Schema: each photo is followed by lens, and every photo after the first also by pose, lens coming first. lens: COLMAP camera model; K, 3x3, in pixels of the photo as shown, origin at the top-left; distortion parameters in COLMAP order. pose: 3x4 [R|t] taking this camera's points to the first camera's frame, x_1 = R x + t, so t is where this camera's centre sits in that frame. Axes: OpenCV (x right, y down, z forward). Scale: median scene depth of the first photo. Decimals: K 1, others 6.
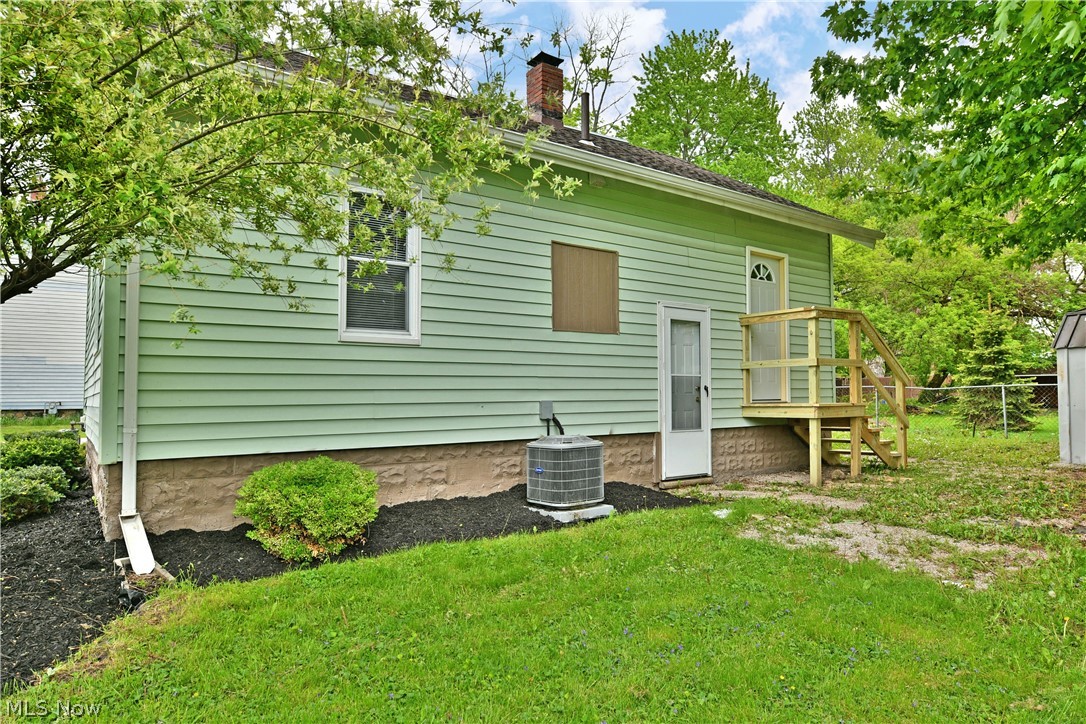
lens RADIAL K [[658.8, 0, 541.8], [0, 658.8, 367.7], [0, 0, 1]] dist [0.000893, -0.007041]
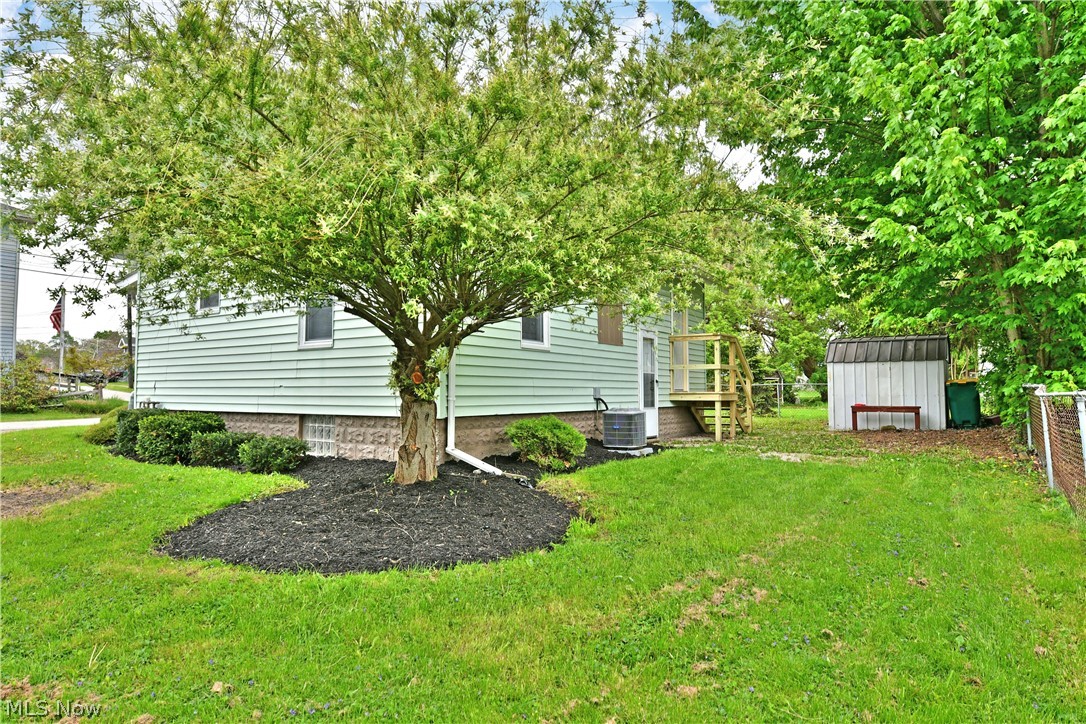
lens RADIAL K [[658.8, 0, 541.1], [0, 658.8, 360.3], [0, 0, 1]] dist [0.000893, -0.007041]
pose [[0.935156, 0.027953, 0.353131, -0.590581], [-0.025773, 0.999609, -0.010875, 0.004926], [-0.353296, 0.001068, 0.935511, -0.386995]]
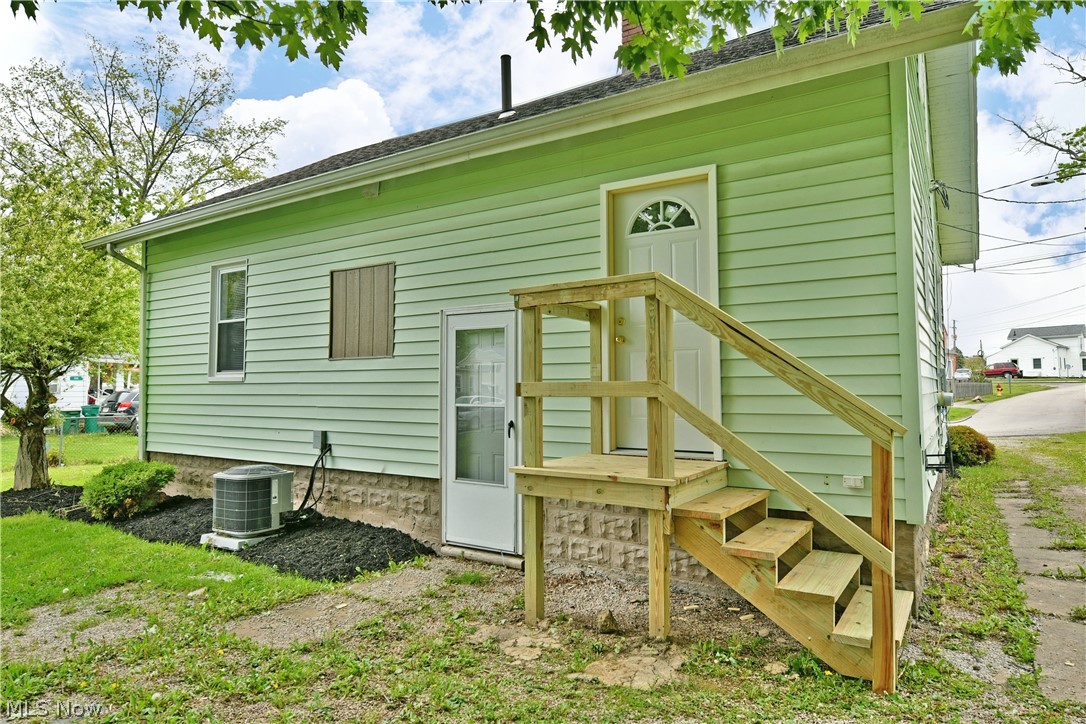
lens RADIAL K [[658.8, 0, 540.1], [0, 658.8, 355.8], [0, 0, 1]] dist [0.000893, -0.007041]
pose [[0.350014, -0.033358, -0.936150, 0.939320], [0.040342, 0.998975, -0.020513, -0.026075], [0.935875, -0.030586, 0.351001, 0.831980]]
